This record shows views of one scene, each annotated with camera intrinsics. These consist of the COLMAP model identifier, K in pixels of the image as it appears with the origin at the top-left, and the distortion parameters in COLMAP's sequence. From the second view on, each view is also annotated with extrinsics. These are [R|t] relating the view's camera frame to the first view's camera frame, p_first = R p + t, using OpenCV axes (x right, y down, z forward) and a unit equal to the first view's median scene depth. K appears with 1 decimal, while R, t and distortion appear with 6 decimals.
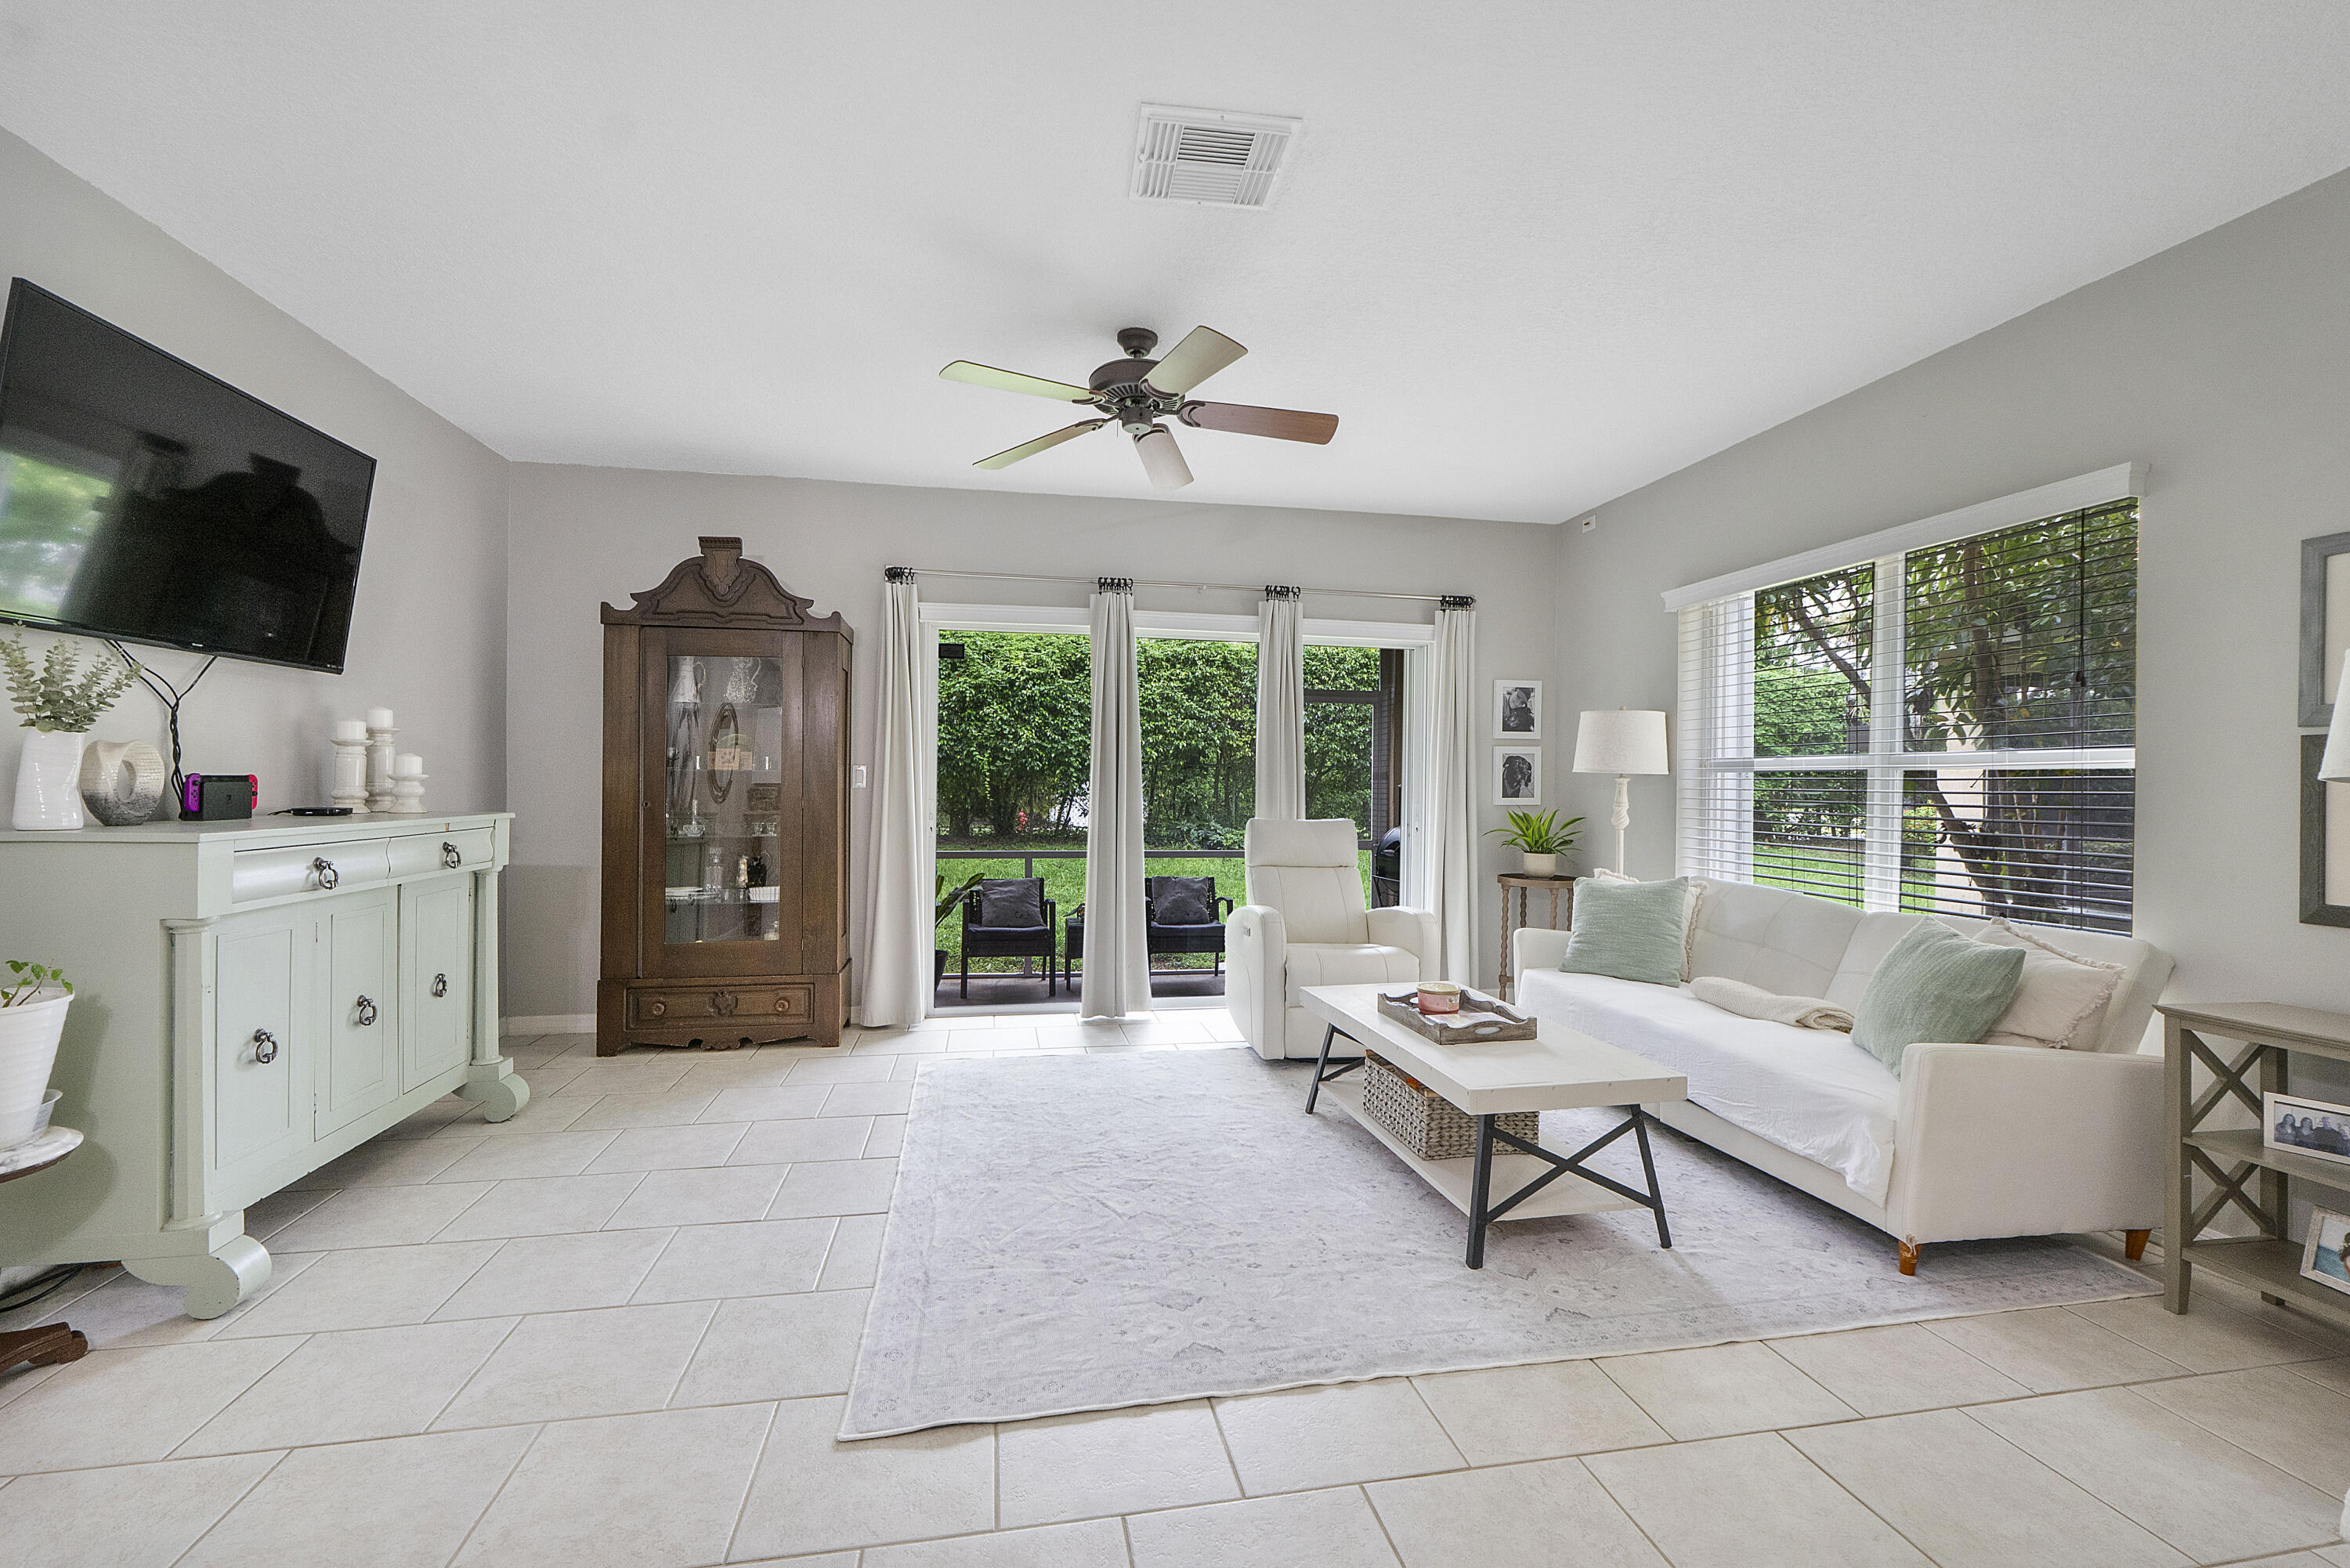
lens RADIAL K [[999.5, 0, 1180.6], [0, 999.5, 784.2], [0, 0, 1]] dist [-0.002757, -0.001089]
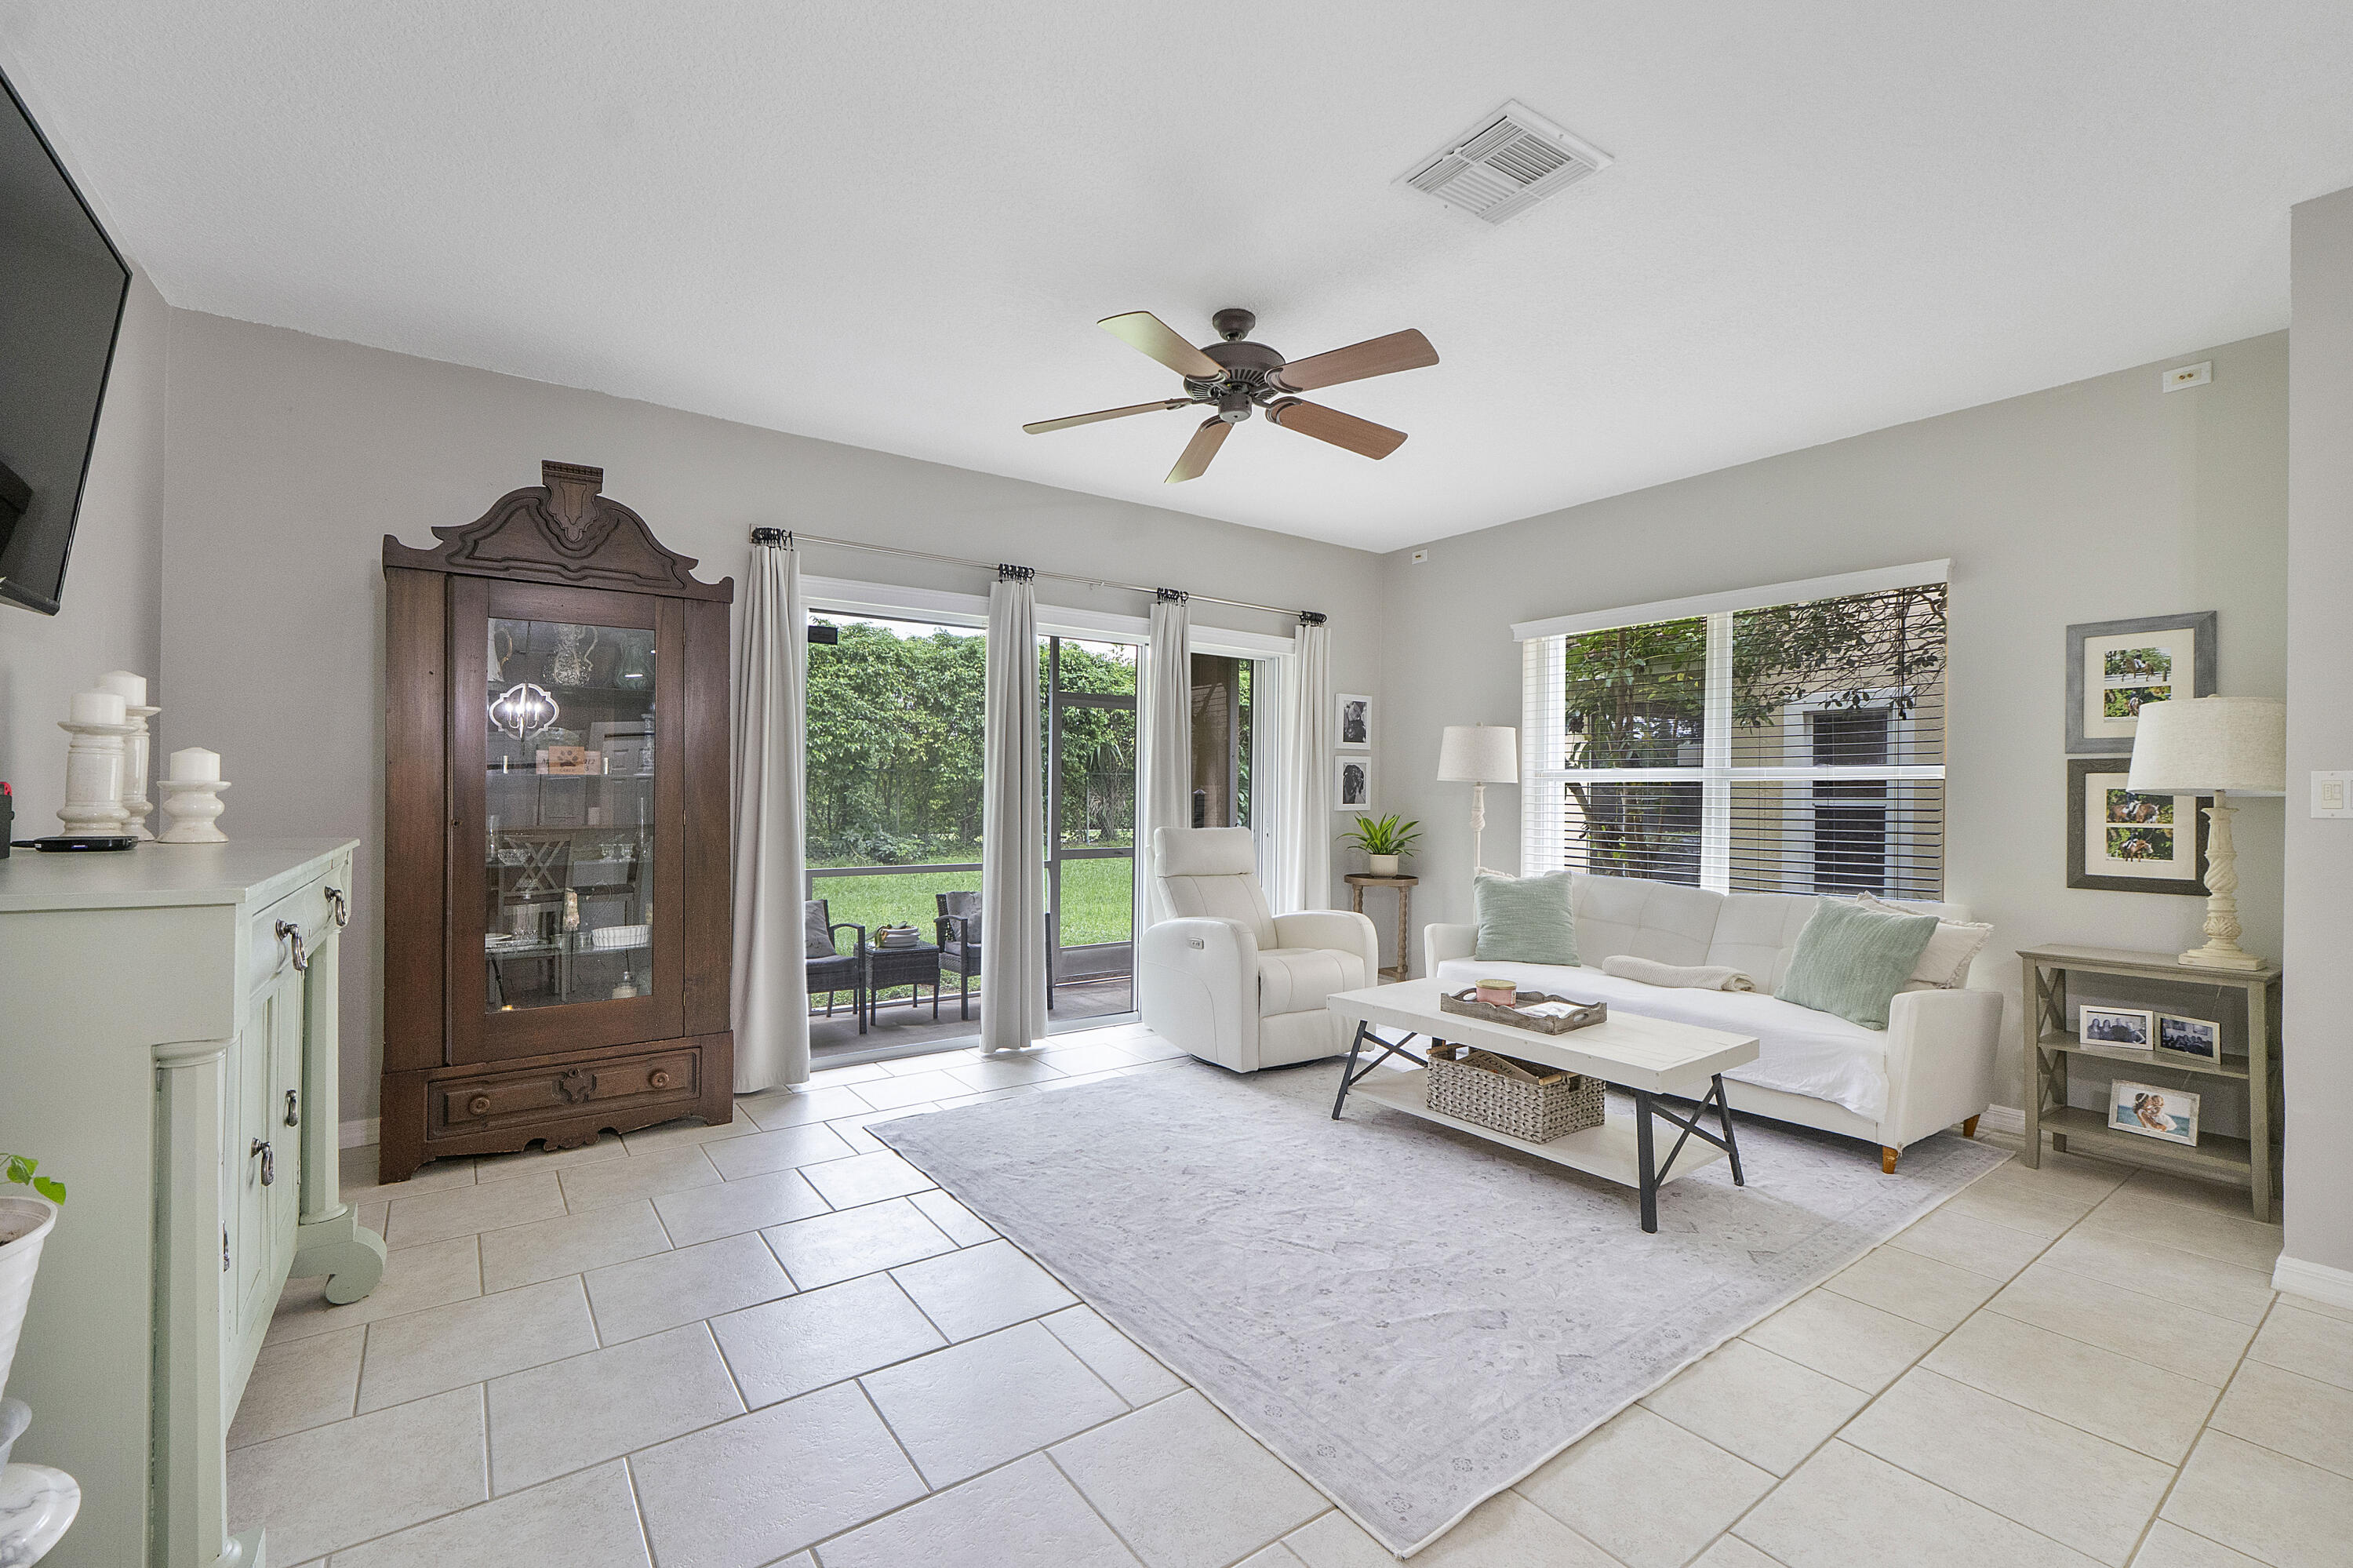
lens RADIAL K [[1000.9, 0, 1190.7], [0, 1000.9, 787.8], [0, 0, 1]] dist [-0.002757, -0.001089]
pose [[0.904557, -0.000244, 0.426352, -0.340081], [0.000648, 0.999999, -0.000803, -0.003560], [-0.426352, 0.001003, 0.904557, 0.114905]]
